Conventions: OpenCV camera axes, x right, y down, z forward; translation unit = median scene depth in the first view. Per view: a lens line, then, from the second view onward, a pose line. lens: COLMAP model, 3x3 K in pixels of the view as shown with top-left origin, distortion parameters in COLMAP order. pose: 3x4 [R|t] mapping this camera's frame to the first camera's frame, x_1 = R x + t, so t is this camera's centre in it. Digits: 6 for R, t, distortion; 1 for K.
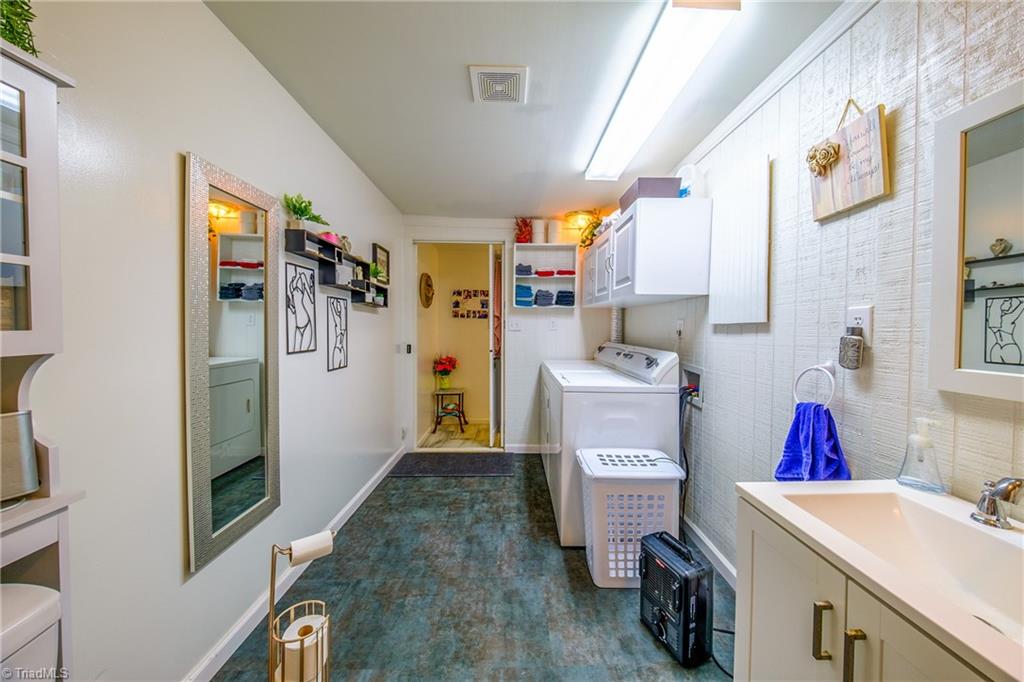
lens RADIAL K [[351.9, 0, 513.8], [0, 351.9, 331.2], [0, 0, 1]] dist [0.000775, -0.000267]
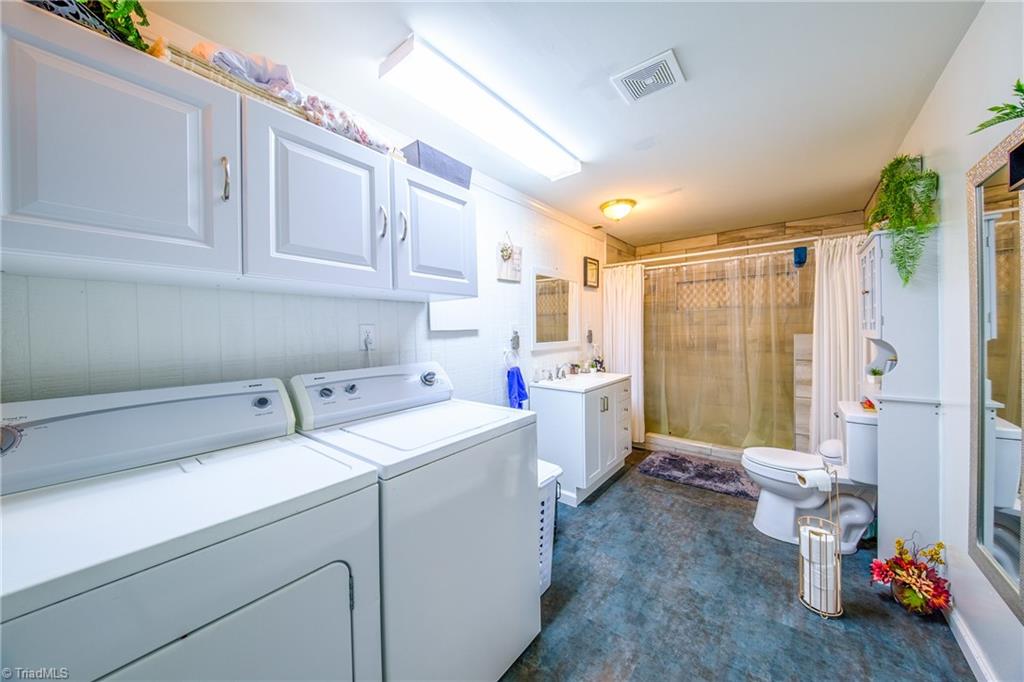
lens RADIAL K [[351.9, 0, 513.8], [0, 351.9, 331.2], [0, 0, 1]] dist [0.000775, -0.000267]
pose [[-0.775998, -0.000668, 0.630735, -0.373978], [0.016683, 0.999628, 0.021584, -0.050869], [-0.630515, 0.027271, -0.775698, 2.062512]]
